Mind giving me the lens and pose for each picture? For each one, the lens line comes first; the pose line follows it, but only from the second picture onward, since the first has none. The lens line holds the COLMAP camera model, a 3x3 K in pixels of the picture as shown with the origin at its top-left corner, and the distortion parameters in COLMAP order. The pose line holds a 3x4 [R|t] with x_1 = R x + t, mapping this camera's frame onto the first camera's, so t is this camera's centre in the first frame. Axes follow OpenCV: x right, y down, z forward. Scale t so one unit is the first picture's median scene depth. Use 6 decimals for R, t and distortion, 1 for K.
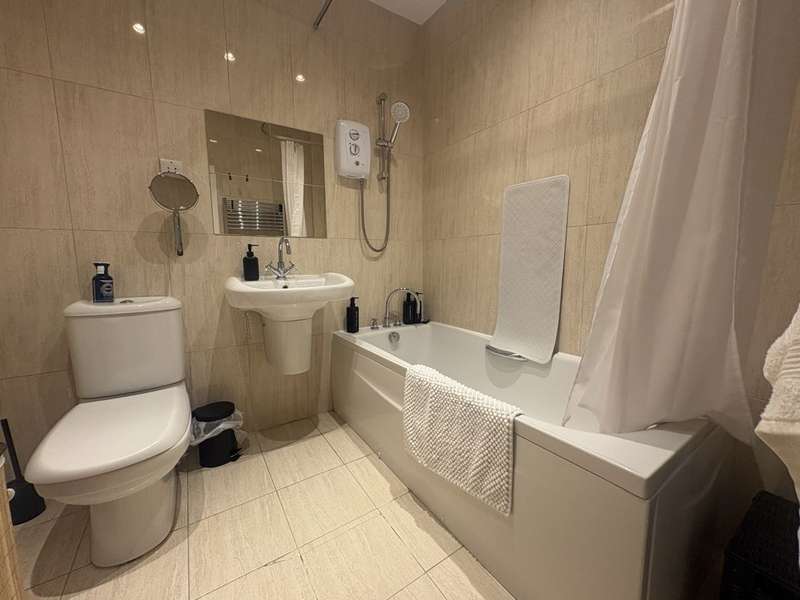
lens RADIAL K [[318.2, 0, 399.2], [0, 318.2, 299.3], [0, 0, 1]] dist [-0.000760, 0.000046]
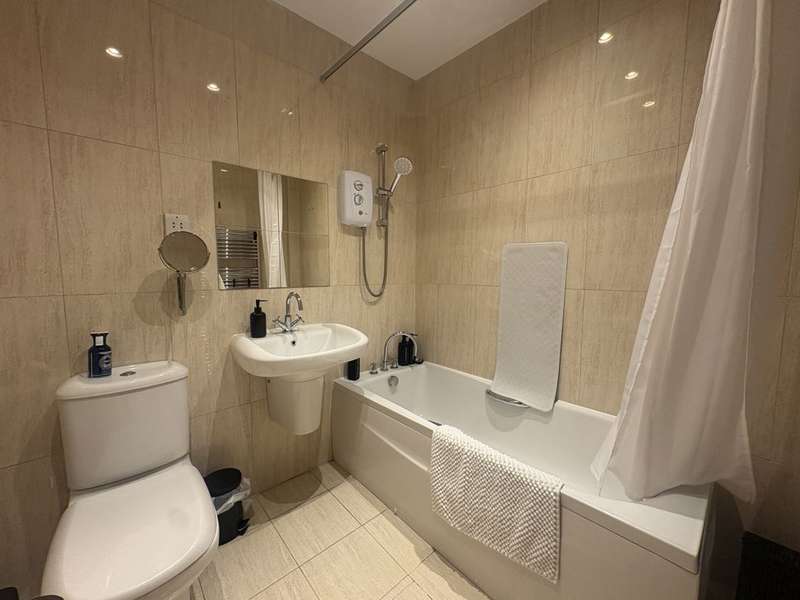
lens RADIAL K [[318.2, 0, 399.2], [0, 318.2, 299.3], [0, 0, 1]] dist [-0.000760, 0.000046]
pose [[0.988638, -0.002277, 0.150301, -0.198734], [0.006927, 0.999513, -0.030422, -0.146906], [-0.150158, 0.031117, 0.988172, -0.012343]]
